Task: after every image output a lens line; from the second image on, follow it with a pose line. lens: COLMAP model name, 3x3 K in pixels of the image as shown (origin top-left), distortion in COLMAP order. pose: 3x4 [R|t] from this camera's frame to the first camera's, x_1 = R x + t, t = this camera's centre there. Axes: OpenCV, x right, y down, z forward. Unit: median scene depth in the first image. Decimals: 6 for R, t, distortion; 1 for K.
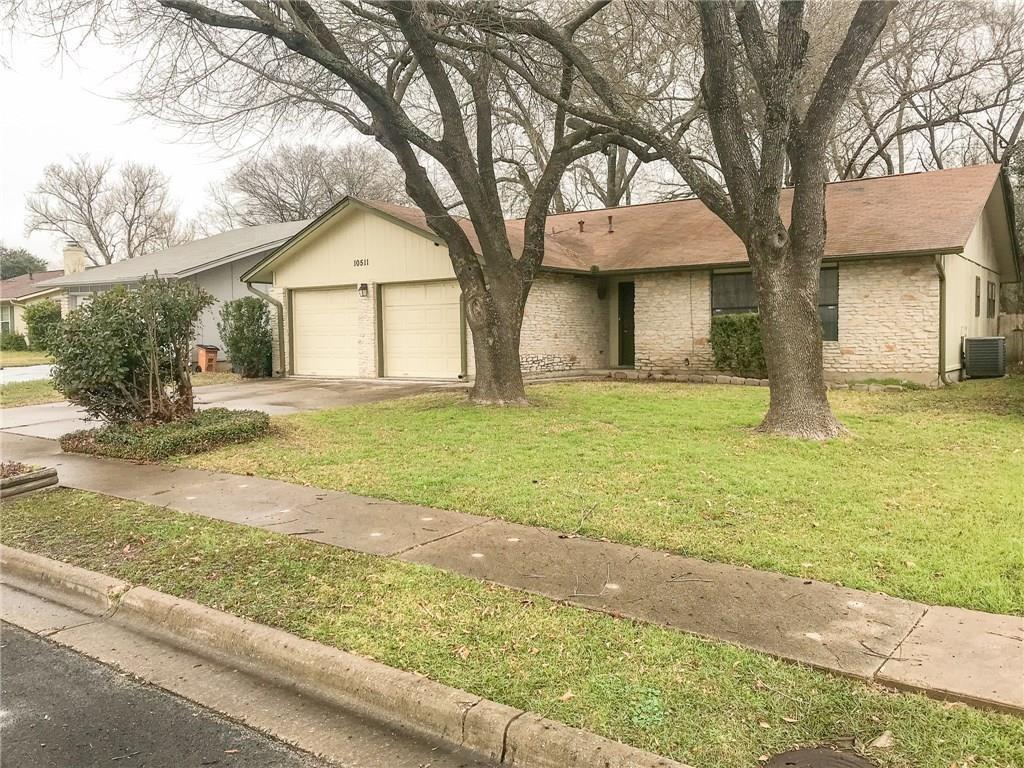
lens RADIAL K [[861.1, 0, 509.9], [0, 861.1, 382.7], [0, 0, 1]] dist [0.033271, -0.054838]
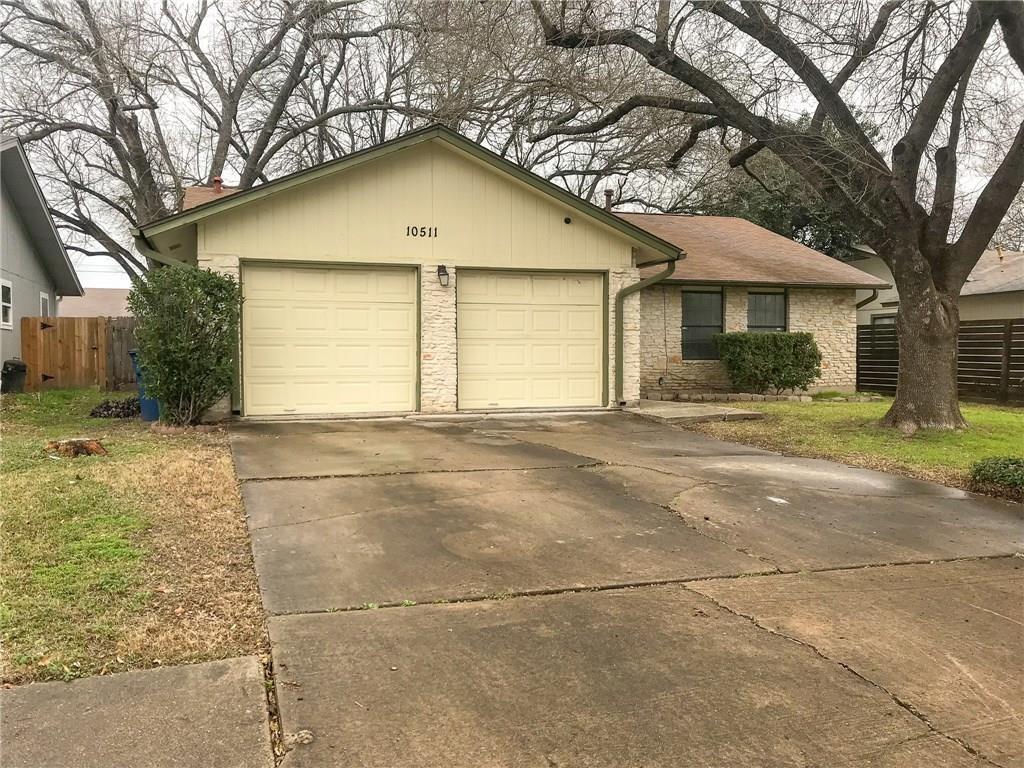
lens RADIAL K [[861.1, 0, 511.4], [0, 861.1, 384.7], [0, 0, 1]] dist [0.033271, -0.054838]
pose [[0.571484, -0.017064, 0.820436, -0.687761], [0.039925, 0.999178, -0.007029, -0.020924], [-0.819642, 0.036773, 0.571695, 0.617994]]
